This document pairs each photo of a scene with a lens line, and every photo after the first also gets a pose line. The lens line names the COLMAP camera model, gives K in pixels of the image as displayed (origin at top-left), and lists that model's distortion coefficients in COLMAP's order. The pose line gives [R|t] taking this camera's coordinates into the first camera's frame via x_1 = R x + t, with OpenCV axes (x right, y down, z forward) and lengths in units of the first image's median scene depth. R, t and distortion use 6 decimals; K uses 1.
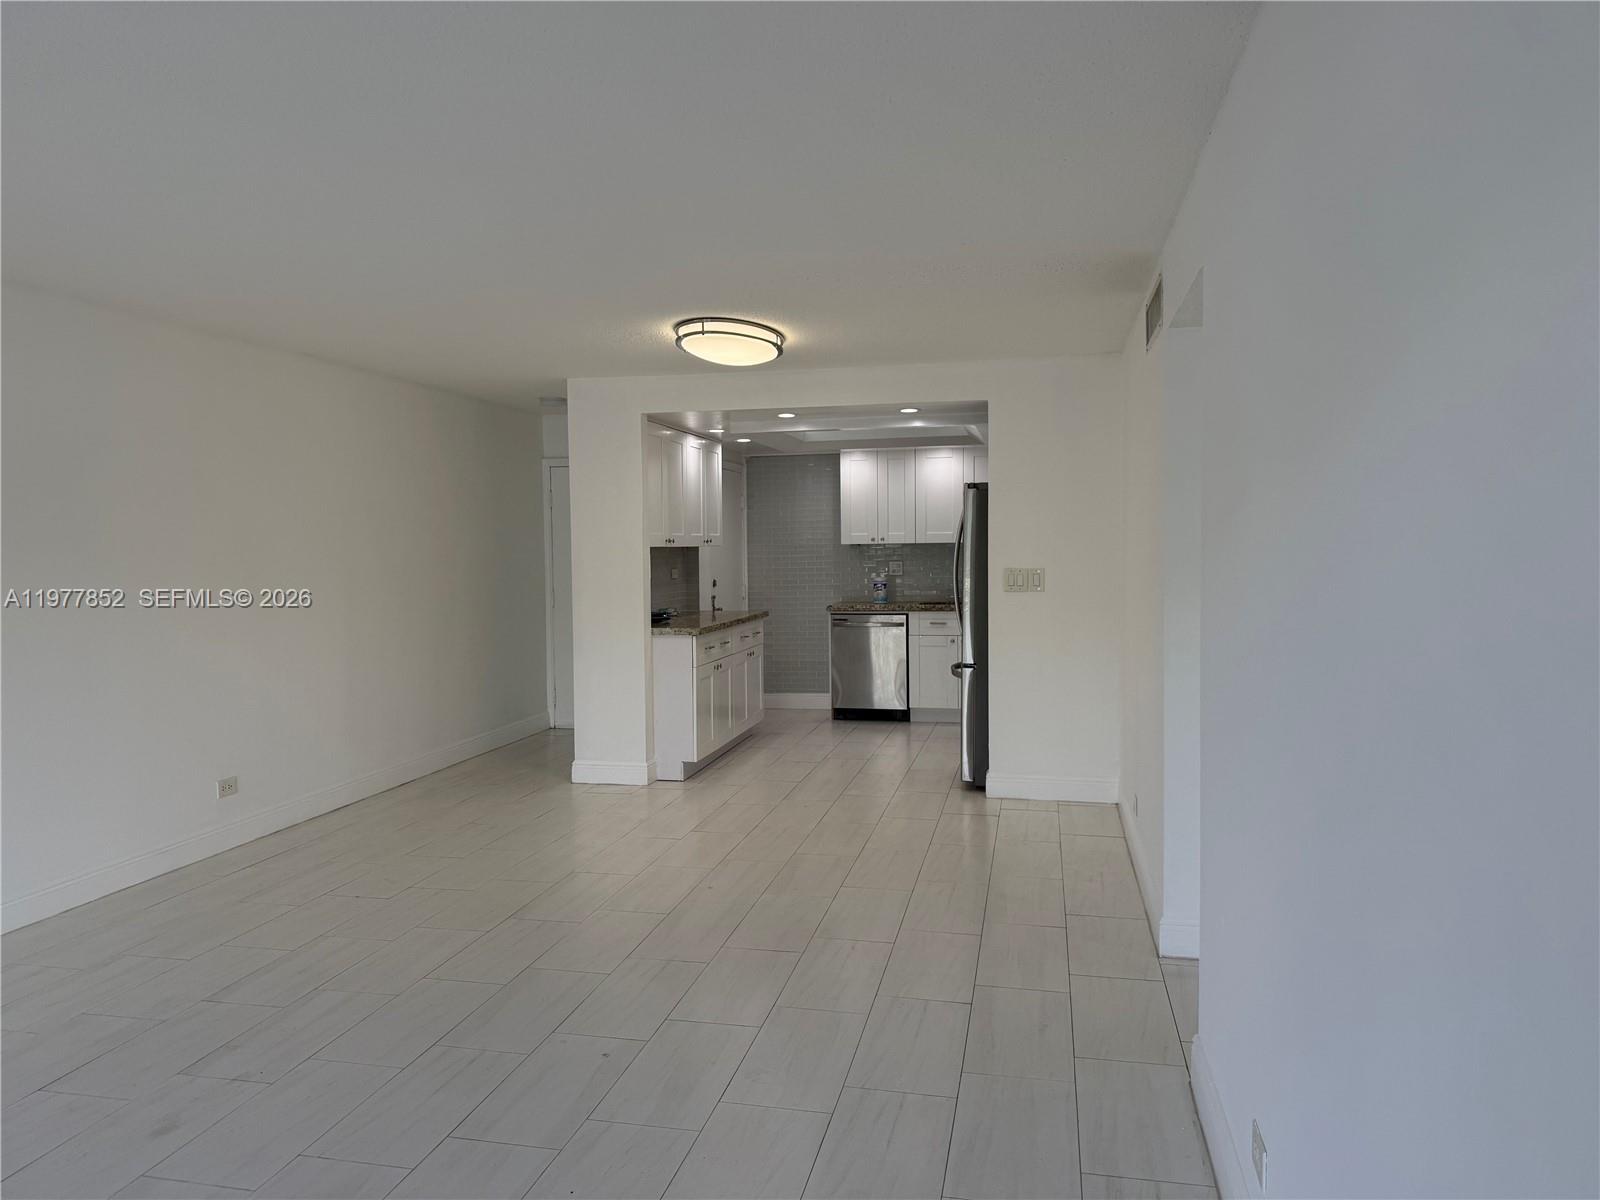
lens RADIAL K [[1132.2, 0, 800.0], [0, 1132.2, 600.0], [0, 0, 1]] dist [0.183034, -0.383430]
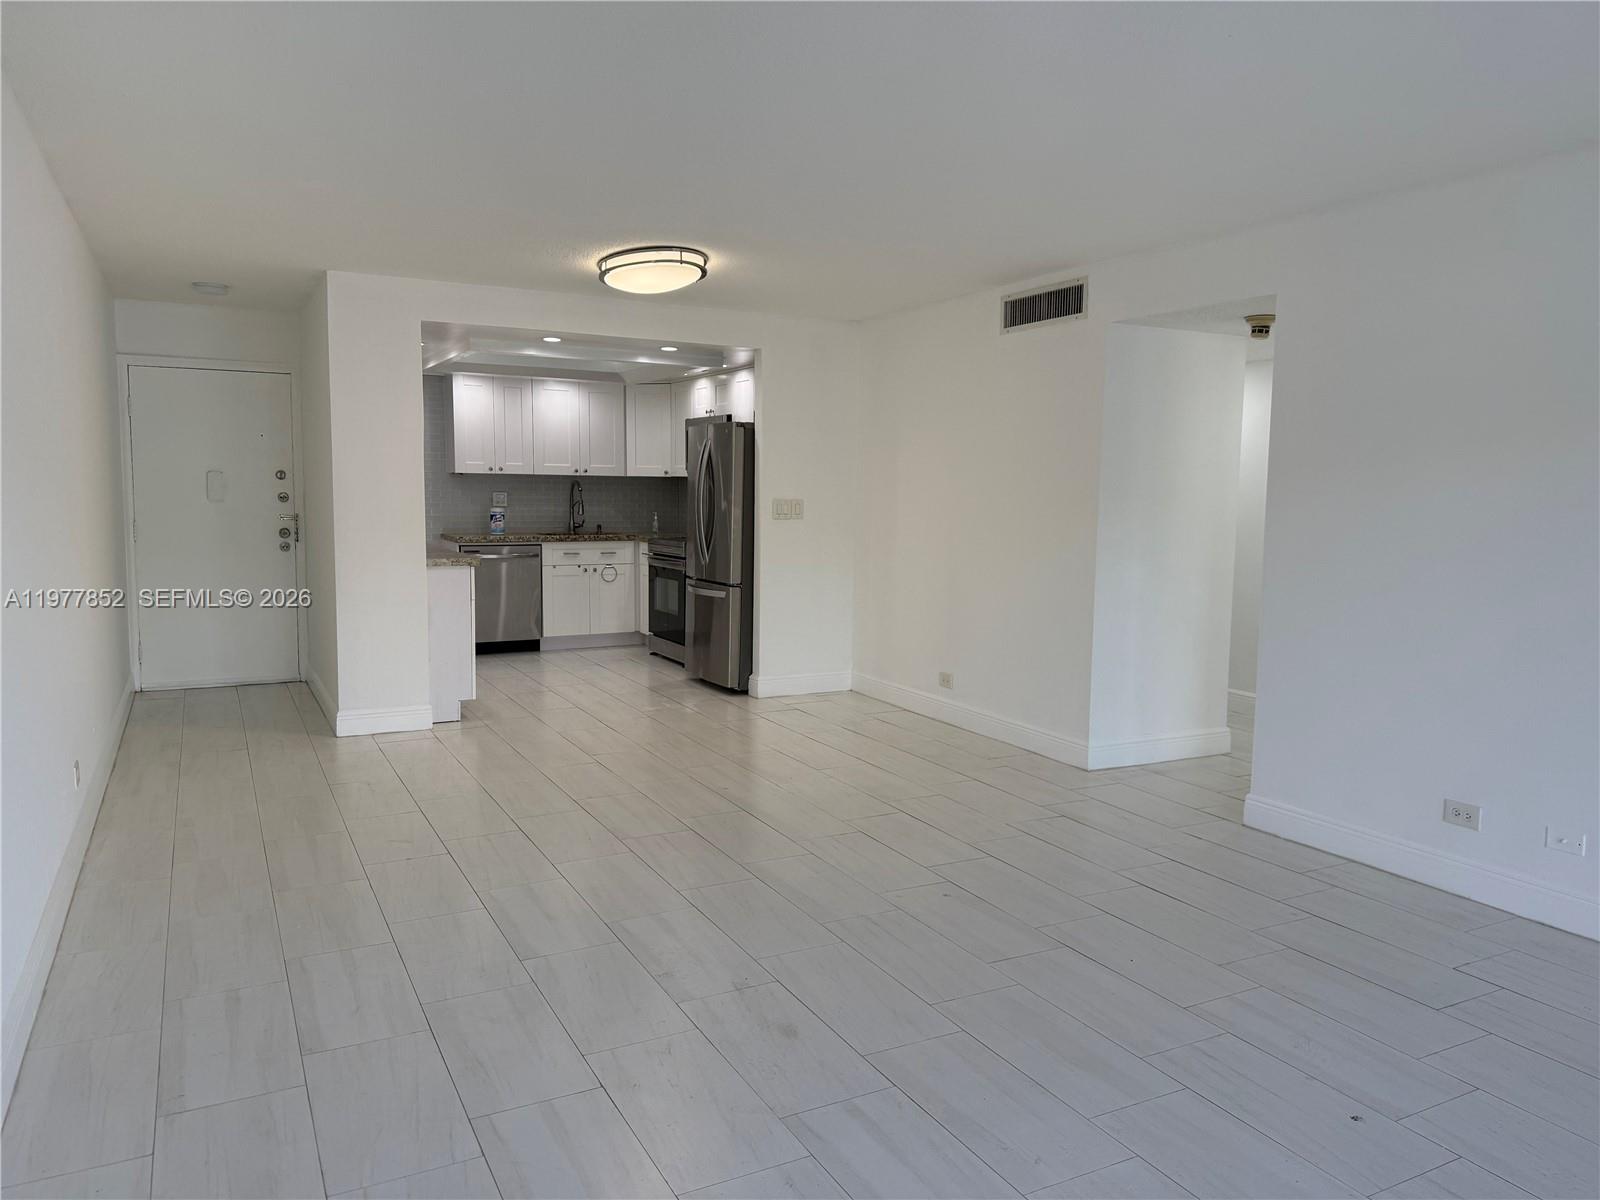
lens RADIAL K [[1115.6, 0, 836.0], [0, 1115.6, 597.5], [0, 0, 1]] dist [0.182045, -0.365522]
pose [[0.757447, -0.045596, 0.651302, -0.472191], [0.012791, 0.998403, 0.055020, 0.009455], [-0.652771, -0.033344, 0.756821, 0.092162]]
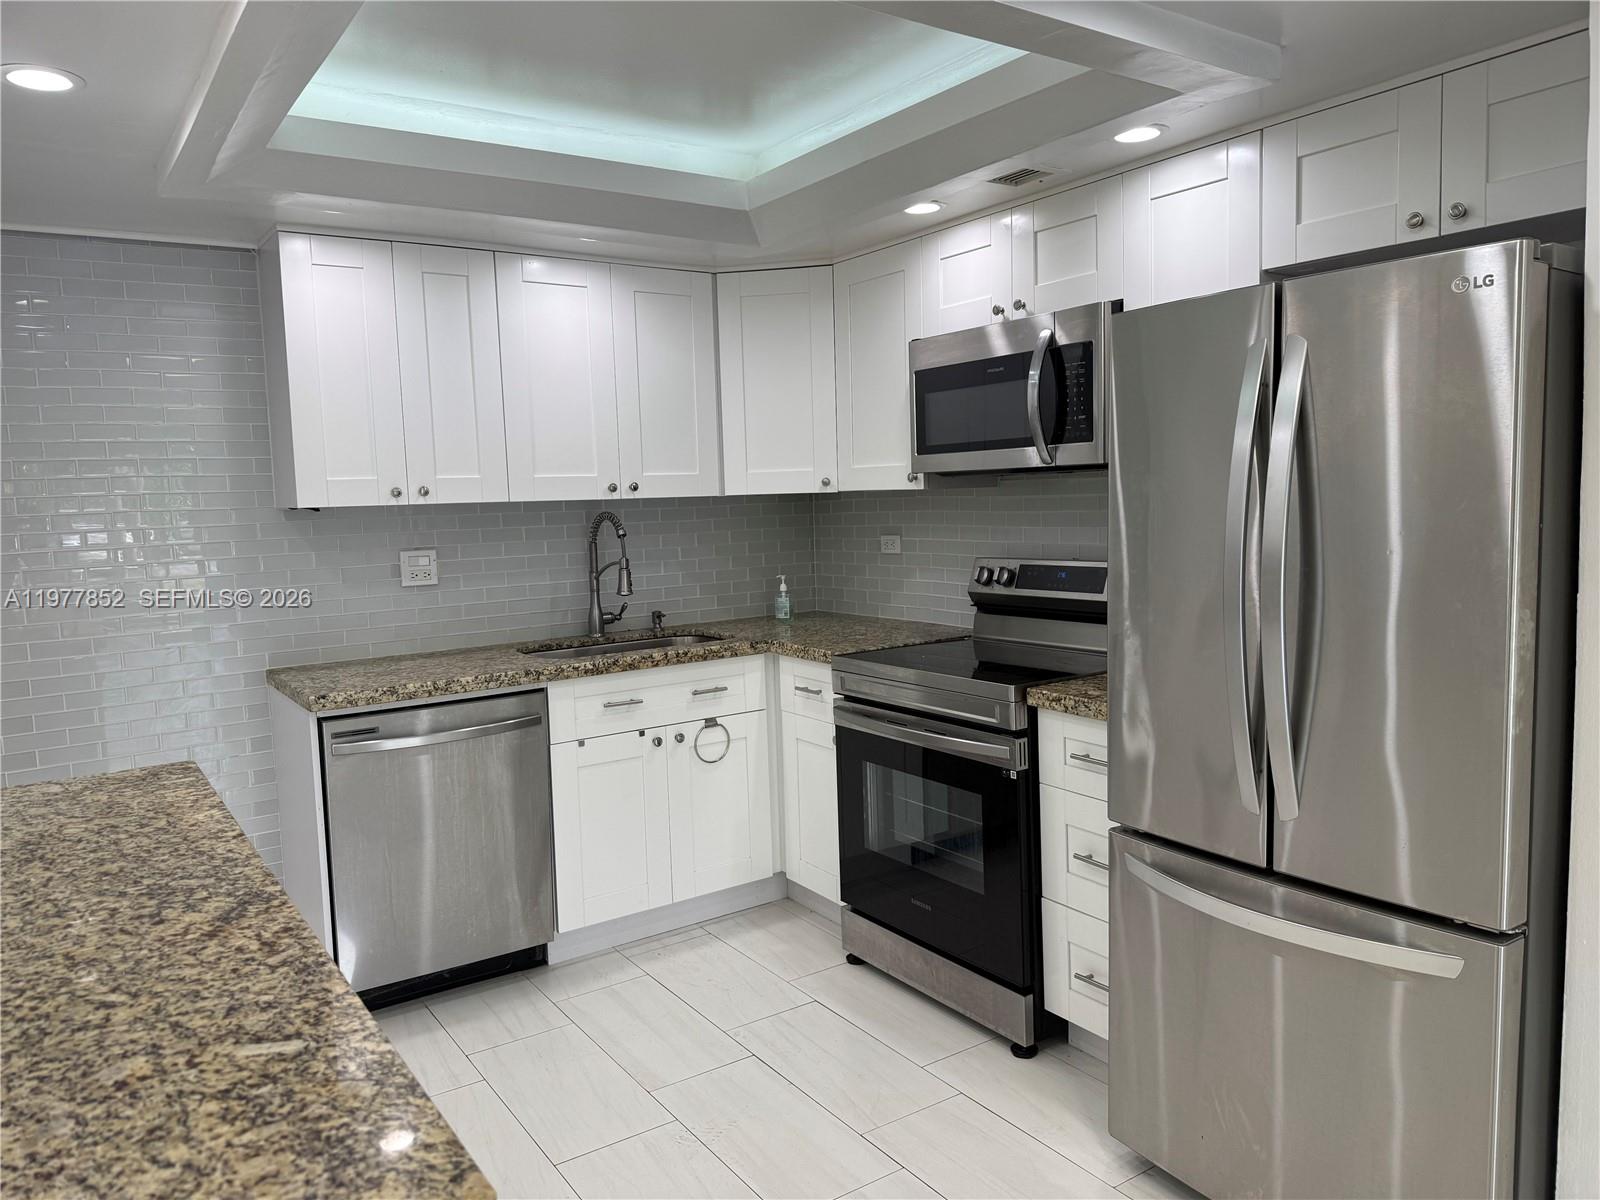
lens RADIAL K [[1115.6, 0, 836.0], [0, 1115.6, 597.5], [0, 0, 1]] dist [0.182045, -0.365522]
pose [[0.684466, -0.079411, 0.724707, -0.141396], [0.057187, 0.996835, 0.055218, -0.043583], [-0.726798, 0.003649, 0.686841, 0.880173]]
